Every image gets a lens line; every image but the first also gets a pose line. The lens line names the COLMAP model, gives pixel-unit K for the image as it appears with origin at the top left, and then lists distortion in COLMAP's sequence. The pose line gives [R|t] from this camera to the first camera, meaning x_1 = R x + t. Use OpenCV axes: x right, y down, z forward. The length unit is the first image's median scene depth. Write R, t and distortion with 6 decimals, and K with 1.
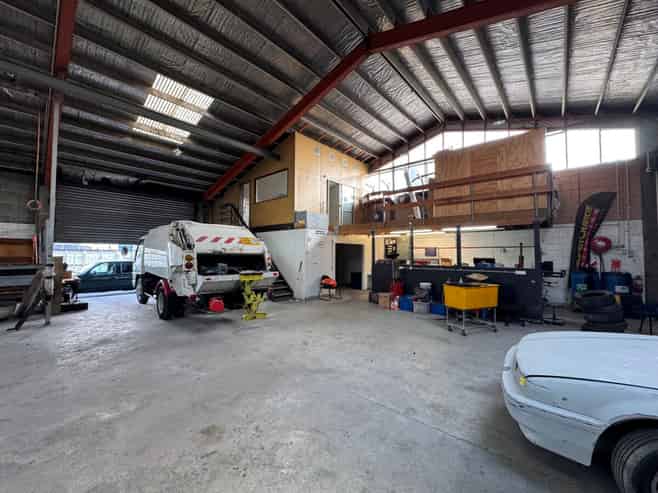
lens RADIAL K [[261.9, 0, 329.0], [0, 261.9, 246.5], [0, 0, 1]] dist [0.000397, 0.000089]
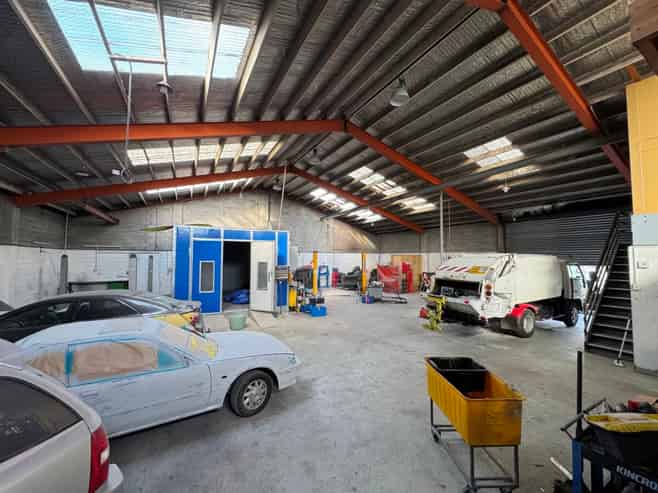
lens RADIAL K [[261.9, 0, 329.0], [0, 261.9, 246.5], [0, 0, 1]] dist [0.000397, 0.000089]
pose [[-0.332408, -0.039535, -0.942307, 1.101768], [0.021317, 0.998551, -0.049415, -0.092578], [0.942895, -0.036513, -0.331084, 0.891551]]
